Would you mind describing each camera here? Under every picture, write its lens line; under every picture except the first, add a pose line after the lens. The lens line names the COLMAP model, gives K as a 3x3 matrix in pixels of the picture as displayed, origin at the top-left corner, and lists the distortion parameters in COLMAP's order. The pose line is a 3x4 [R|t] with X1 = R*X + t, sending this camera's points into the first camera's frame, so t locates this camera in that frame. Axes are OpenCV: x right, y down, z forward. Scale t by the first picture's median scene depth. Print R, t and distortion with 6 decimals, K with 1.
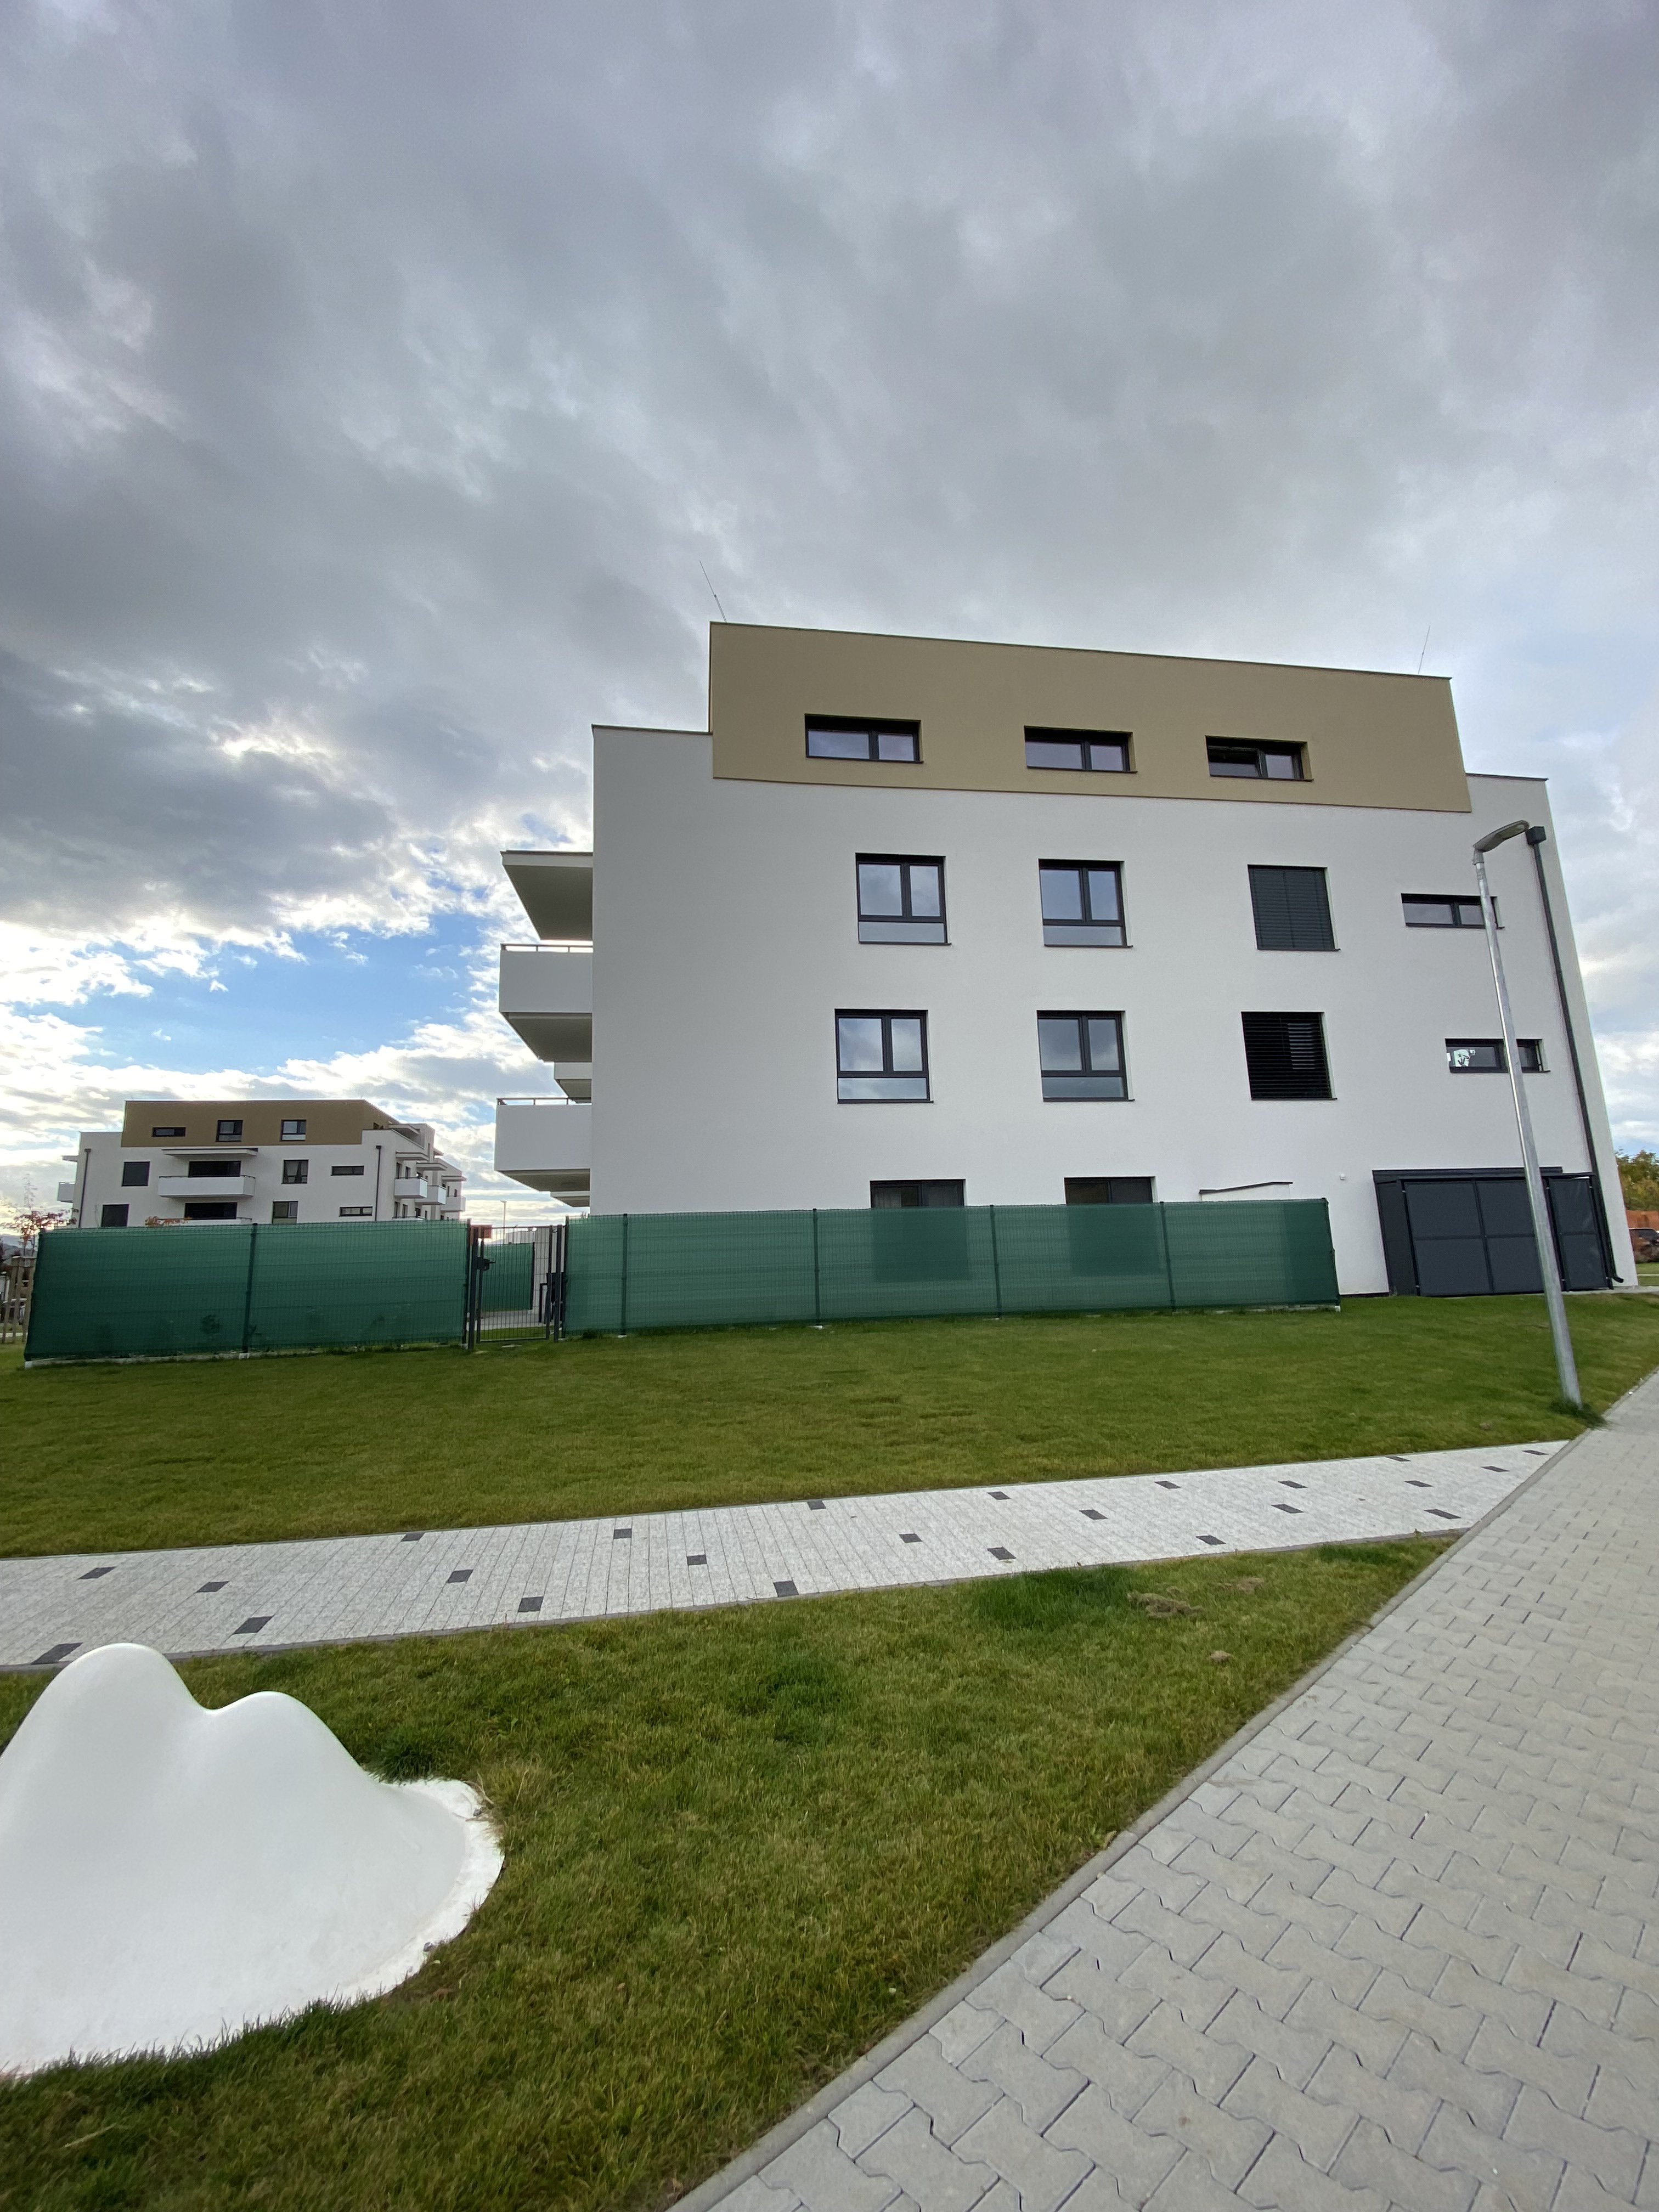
lens RADIAL K [[845.6, 0, 837.6], [0, 845.6, 1119.6], [0, 0, 1]] dist [0.001209, -0.012226]
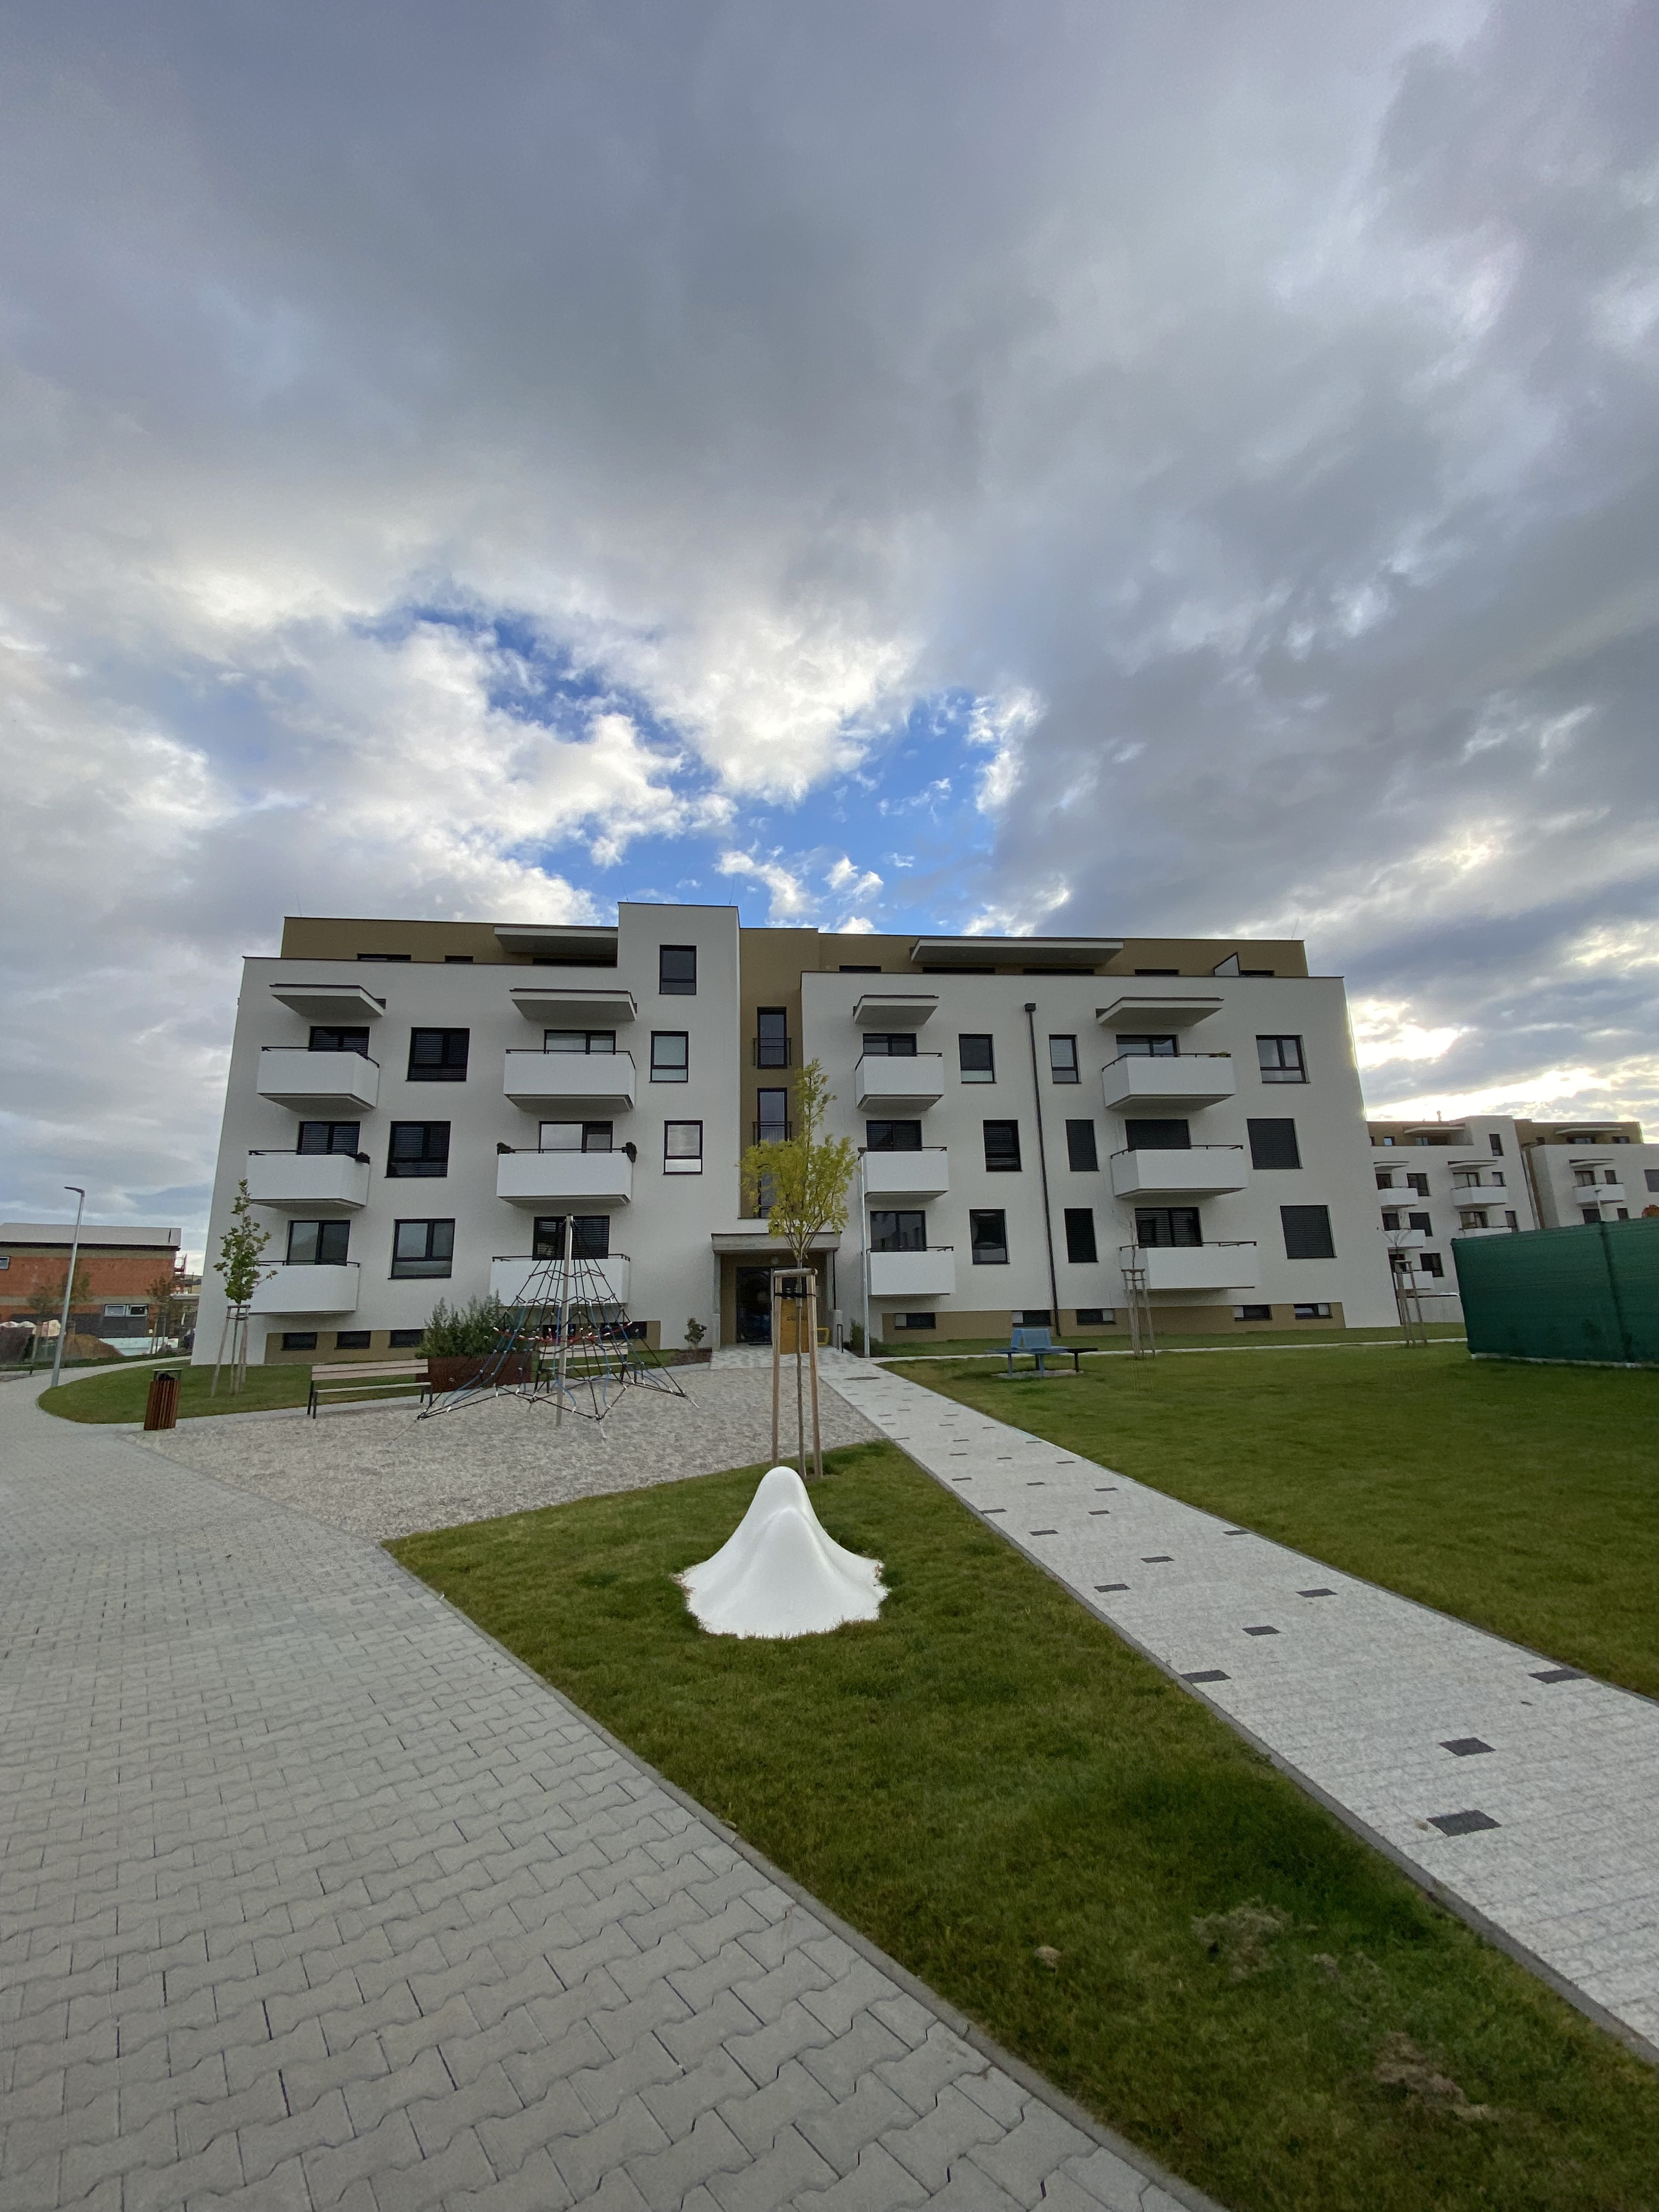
lens RADIAL K [[845.6, 0, 837.6], [0, 845.6, 1119.6], [0, 0, 1]] dist [0.001209, -0.012226]
pose [[-0.027666, -0.182875, -0.982747, 0.907315], [0.194382, 0.963372, -0.184742, 0.087132], [0.980536, -0.196139, 0.008895, 0.731836]]
